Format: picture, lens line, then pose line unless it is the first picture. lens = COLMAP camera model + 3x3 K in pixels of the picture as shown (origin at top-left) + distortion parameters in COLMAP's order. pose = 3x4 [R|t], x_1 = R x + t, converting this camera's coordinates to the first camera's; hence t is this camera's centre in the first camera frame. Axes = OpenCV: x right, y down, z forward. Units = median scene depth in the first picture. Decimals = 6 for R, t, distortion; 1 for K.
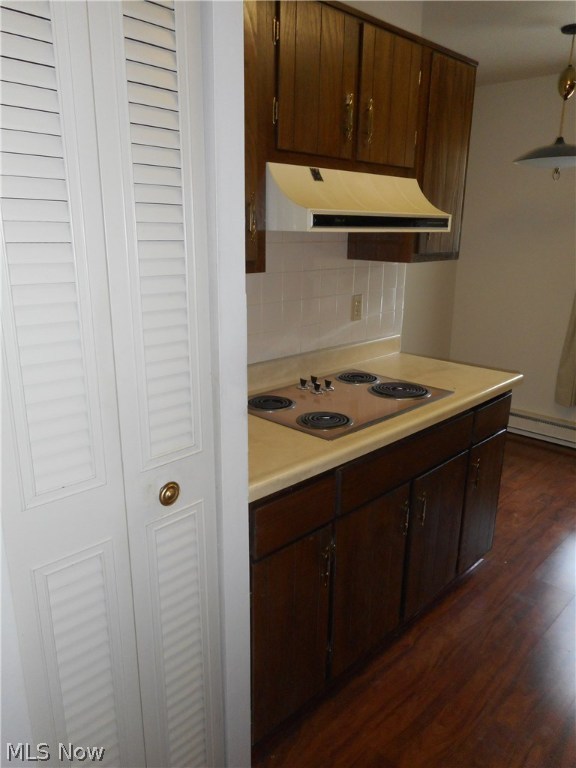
lens RADIAL K [[583.6, 0, 290.5], [0, 583.6, 385.6], [0, 0, 1]] dist [0.007265, -0.003089]
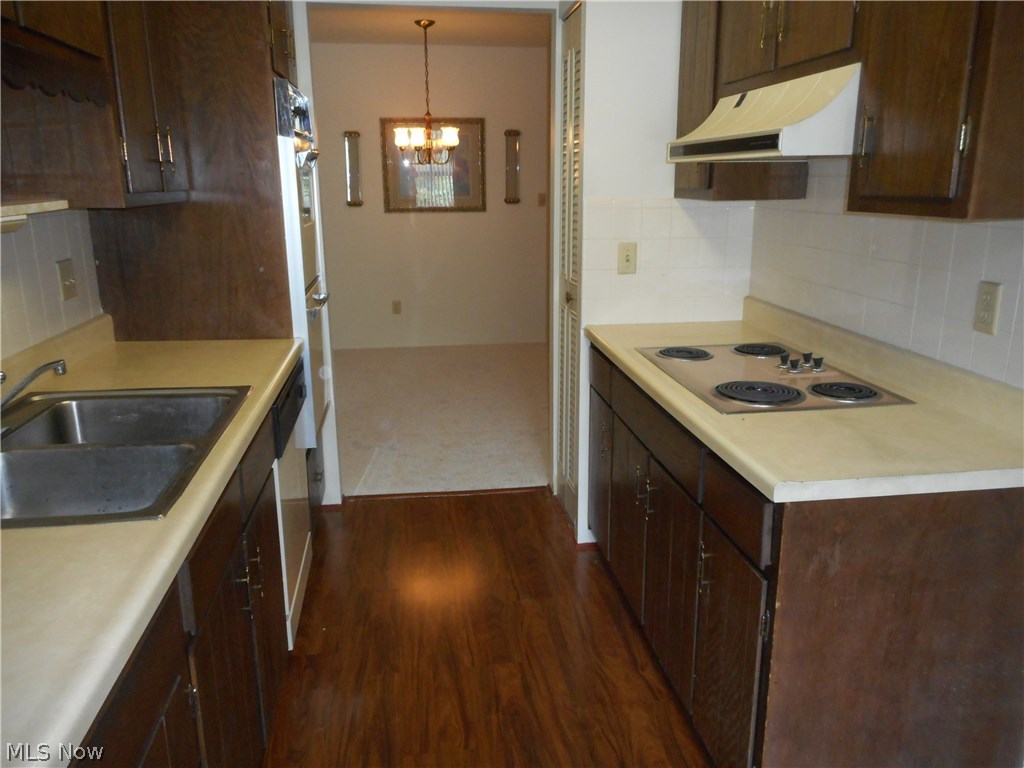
lens RADIAL K [[778.2, 0, 511.4], [0, 778.2, 387.5], [0, 0, 1]] dist [0.007265, -0.003089]
pose [[-0.624798, 0.190397, -0.757216, 0.636911], [-0.211400, 0.892337, 0.398804, -0.179933], [0.751623, 0.409248, -0.517281, 0.756811]]
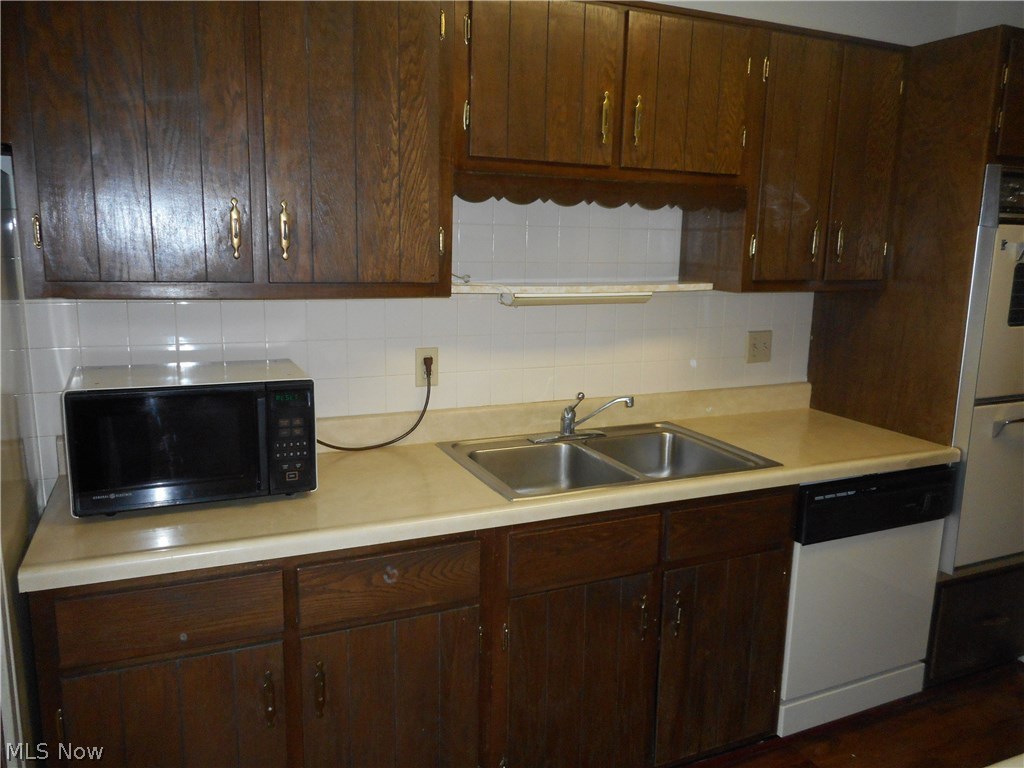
lens RADIAL K [[778.2, 0, 508.3], [0, 778.2, 382.5], [0, 0, 1]] dist [0.007265, -0.003089]
pose [[-0.924728, -0.097192, 0.368012, 0.278982], [0.070055, 0.906875, 0.415537, -0.238400], [-0.374127, 0.410039, -0.831803, 0.877610]]
